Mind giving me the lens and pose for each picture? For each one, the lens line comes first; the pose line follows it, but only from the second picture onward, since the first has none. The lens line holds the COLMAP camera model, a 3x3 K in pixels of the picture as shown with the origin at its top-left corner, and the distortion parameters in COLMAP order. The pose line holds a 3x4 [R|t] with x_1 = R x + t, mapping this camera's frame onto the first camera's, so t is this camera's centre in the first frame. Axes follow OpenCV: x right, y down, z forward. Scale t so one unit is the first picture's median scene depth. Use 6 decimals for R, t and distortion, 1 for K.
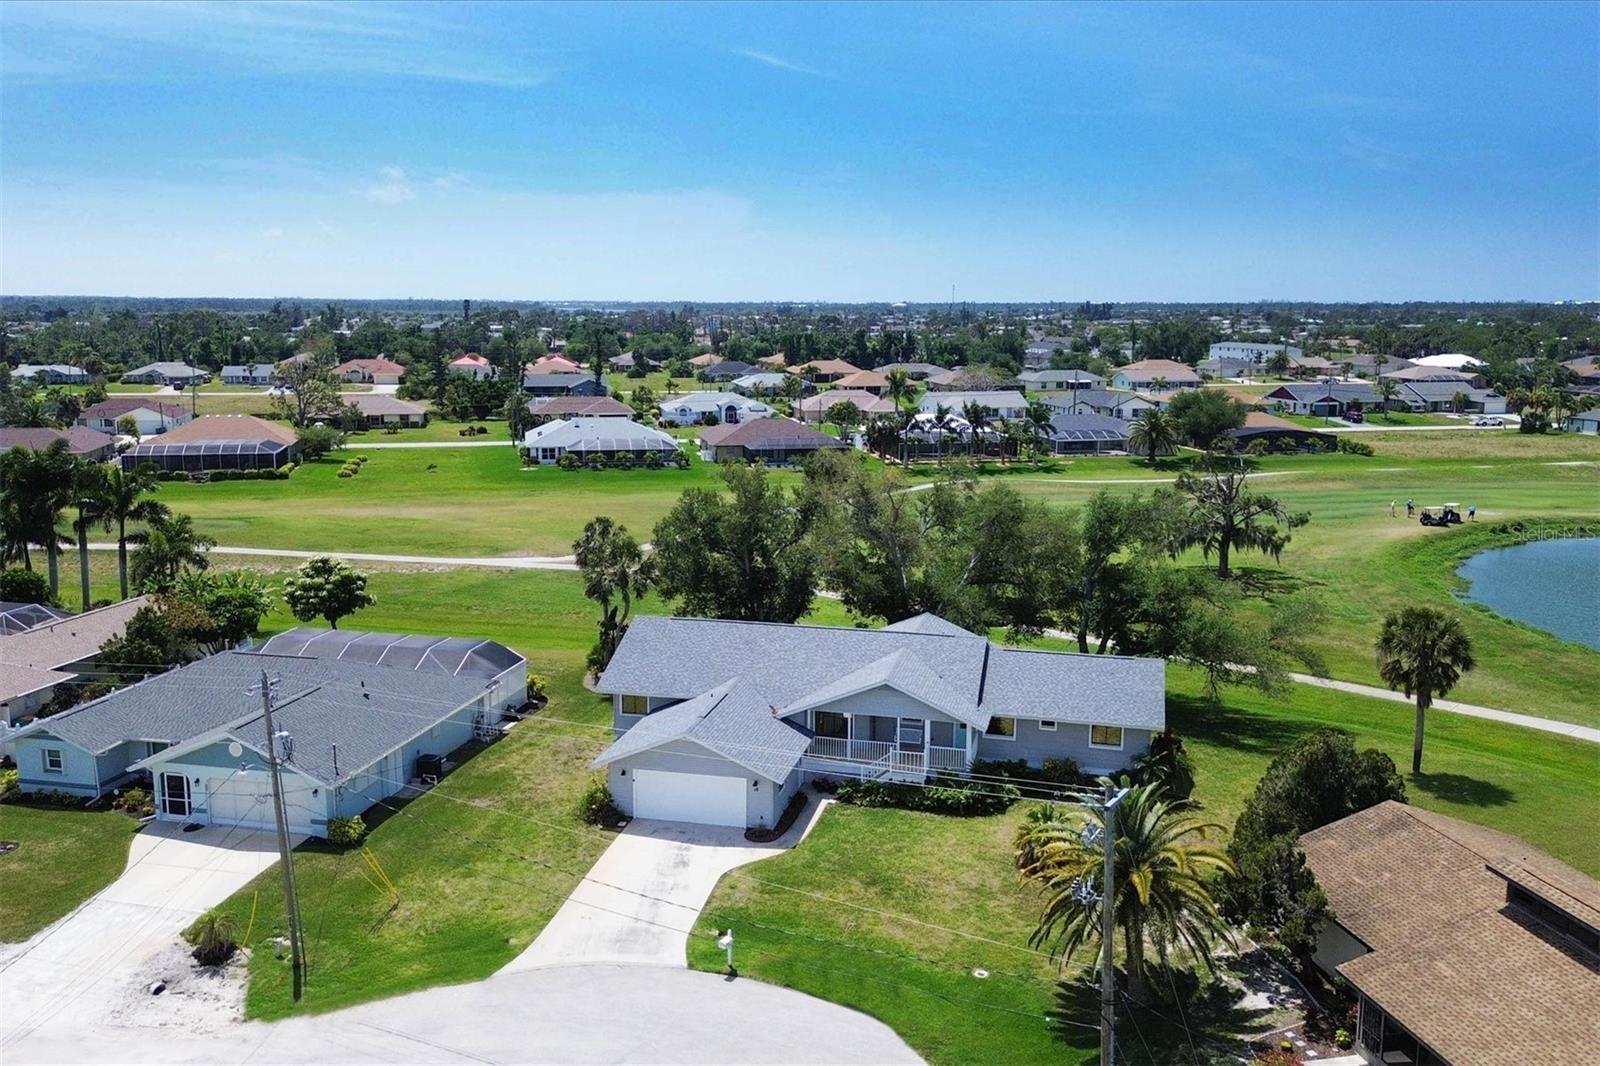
lens RADIAL K [[1360.5, 0, 800.0], [0, 1360.5, 533.0], [0, 0, 1]] dist [0.048923, -0.008318]
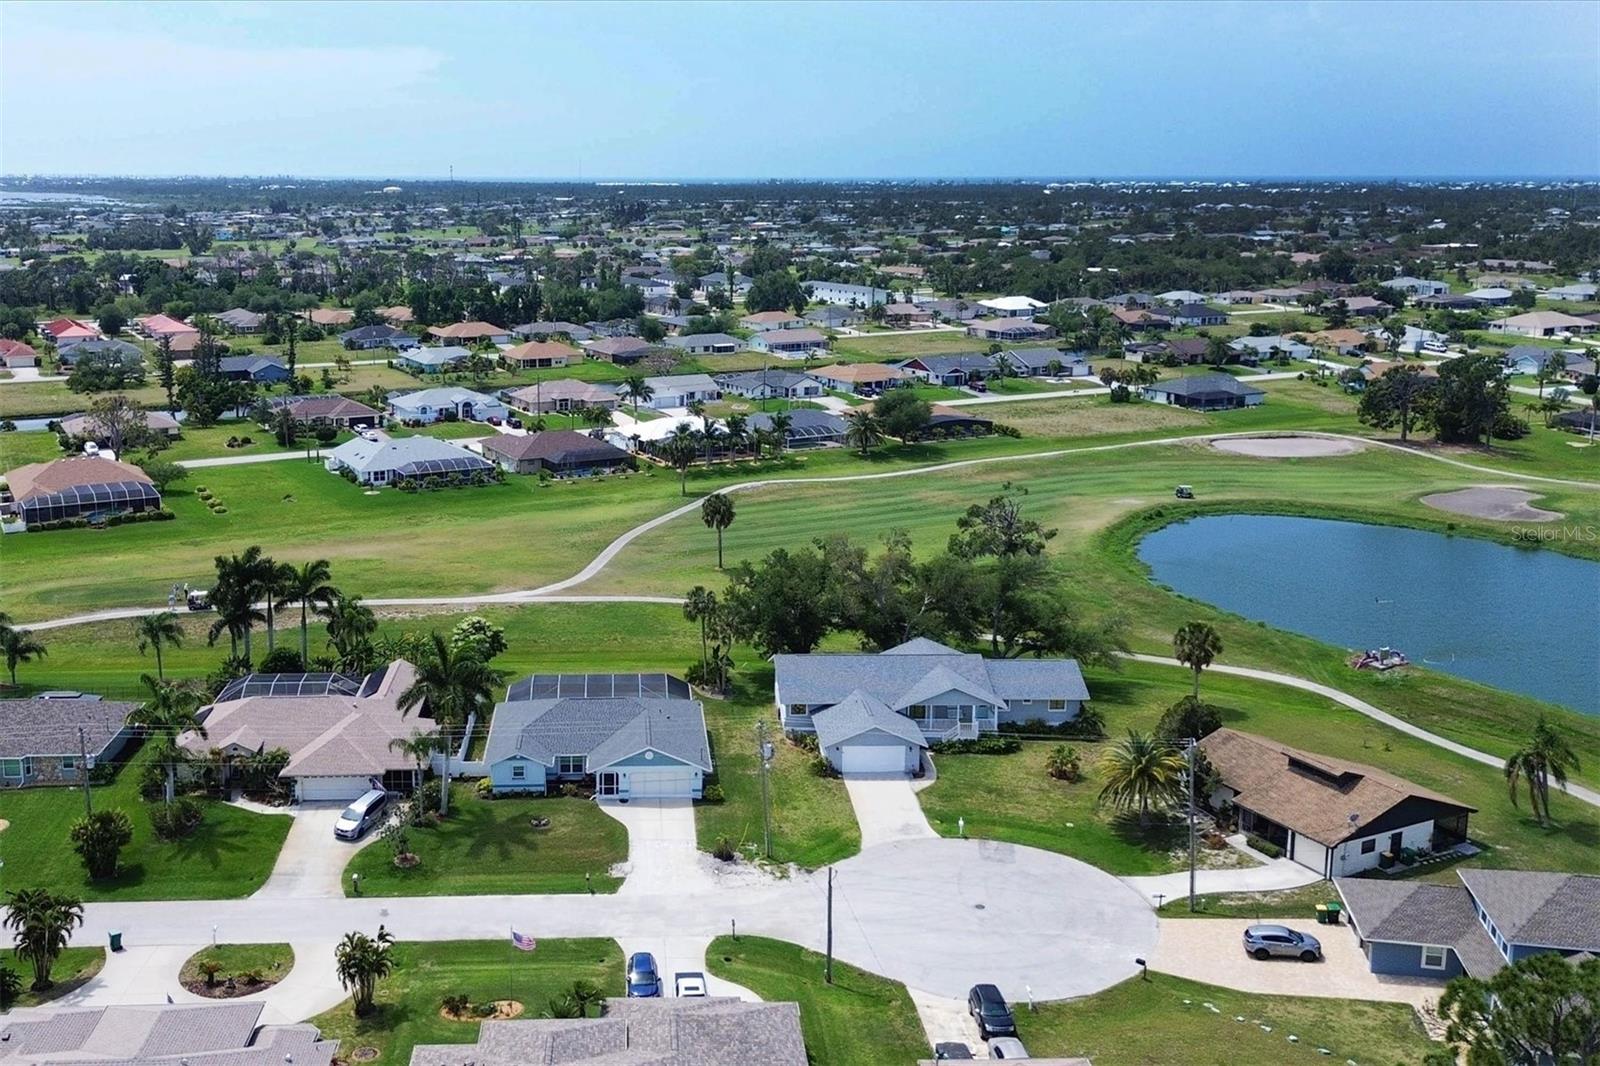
lens RADIAL K [[1360.5, 0, 800.0], [0, 1360.5, 533.0], [0, 0, 1]] dist [0.048923, -0.008318]
pose [[0.959430, -0.053349, 0.276853, -0.362564], [0.041725, 0.997989, 0.047711, -0.110338], [-0.278842, -0.034224, 0.959727, -0.399700]]
